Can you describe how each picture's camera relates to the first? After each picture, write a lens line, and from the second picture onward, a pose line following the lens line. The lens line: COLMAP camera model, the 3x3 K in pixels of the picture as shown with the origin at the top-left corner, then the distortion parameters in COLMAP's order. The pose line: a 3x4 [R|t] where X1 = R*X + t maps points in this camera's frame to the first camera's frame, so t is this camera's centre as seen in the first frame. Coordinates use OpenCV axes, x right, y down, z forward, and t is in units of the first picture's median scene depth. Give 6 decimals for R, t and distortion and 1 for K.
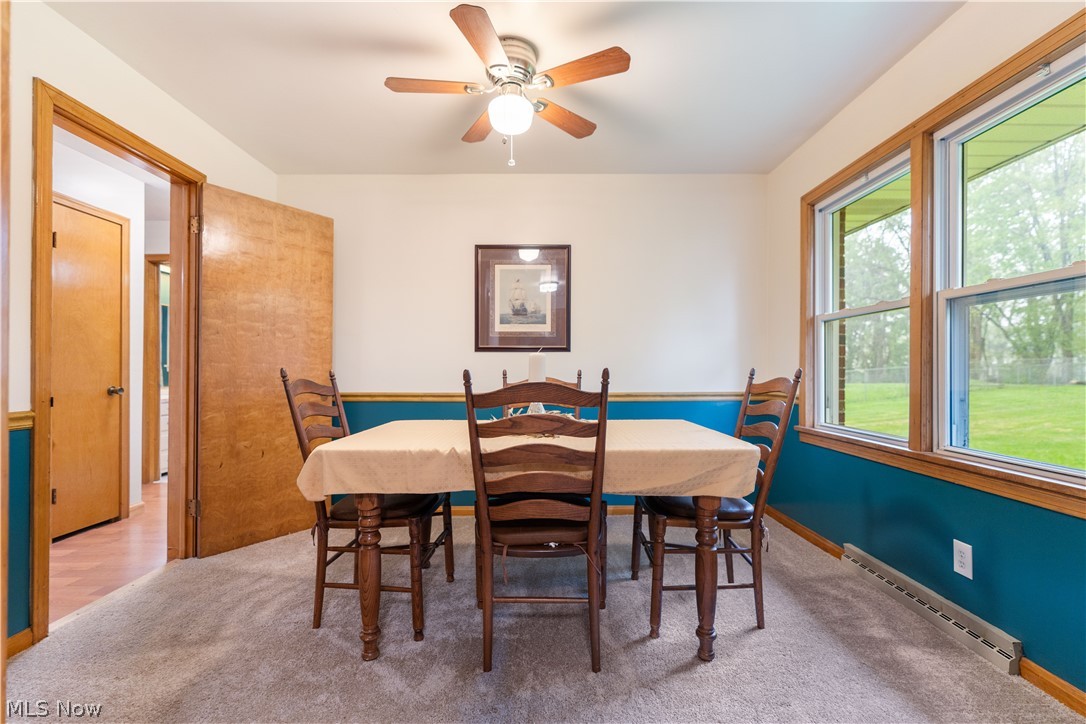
lens RADIAL K [[484.8, 0, 547.6], [0, 484.8, 367.4], [0, 0, 1]] dist [-0.009256, 0.003736]
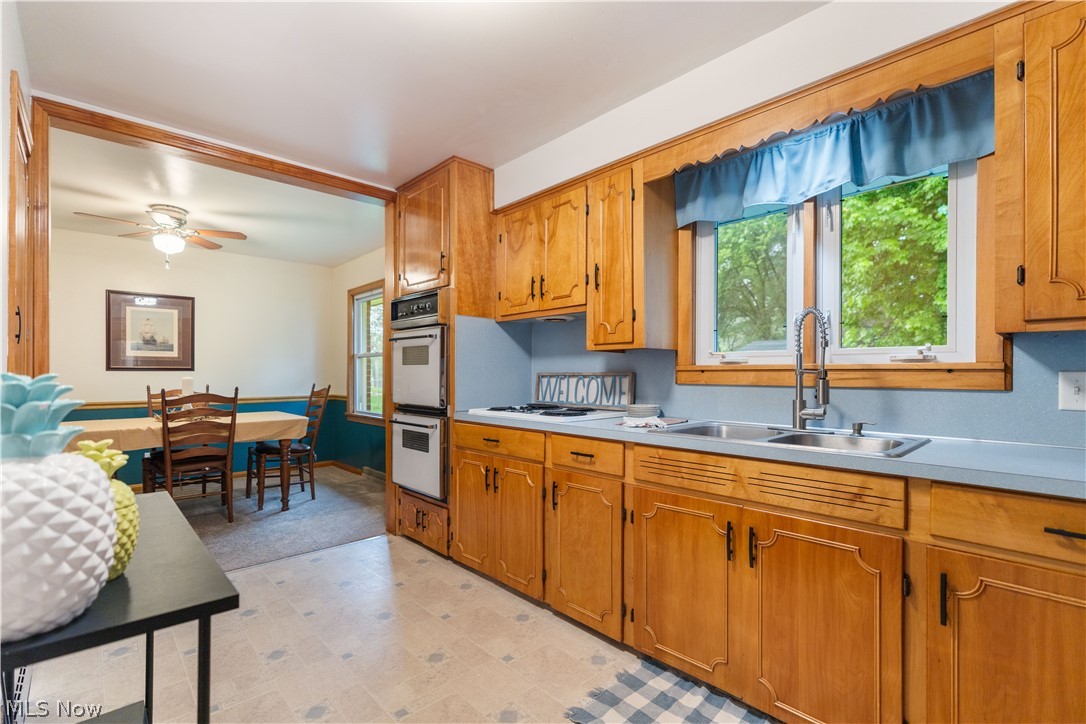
lens RADIAL K [[484.8, 0, 537.3], [0, 484.8, 377.0], [0, 0, 1]] dist [-0.009256, 0.003736]
pose [[0.739177, -0.004805, 0.673494, -0.272379], [-0.003674, 0.999931, 0.011167, -0.055603], [-0.673501, -0.010729, 0.739109, -1.226854]]
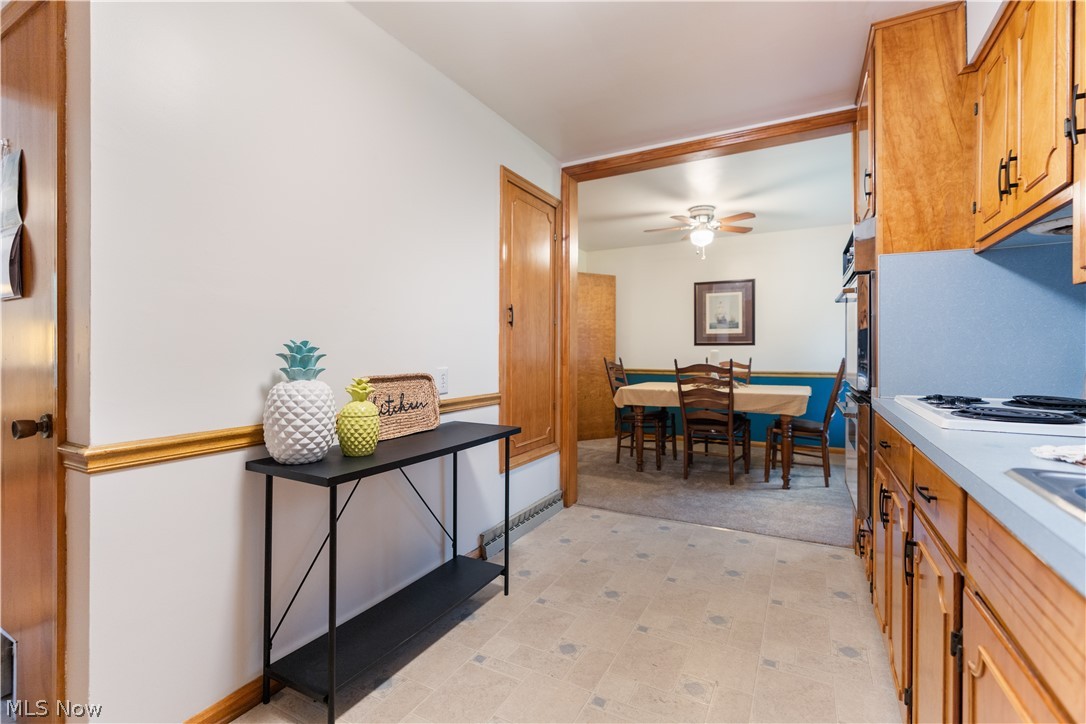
lens RADIAL K [[484.8, 0, 550.3], [0, 484.8, 353.1], [0, 0, 1]] dist [-0.009256, 0.003736]
pose [[0.877990, 0.000389, -0.478678, 0.355549], [0.004251, 0.999954, 0.008610, -0.037565], [0.478659, -0.009594, 0.877948, -1.180156]]
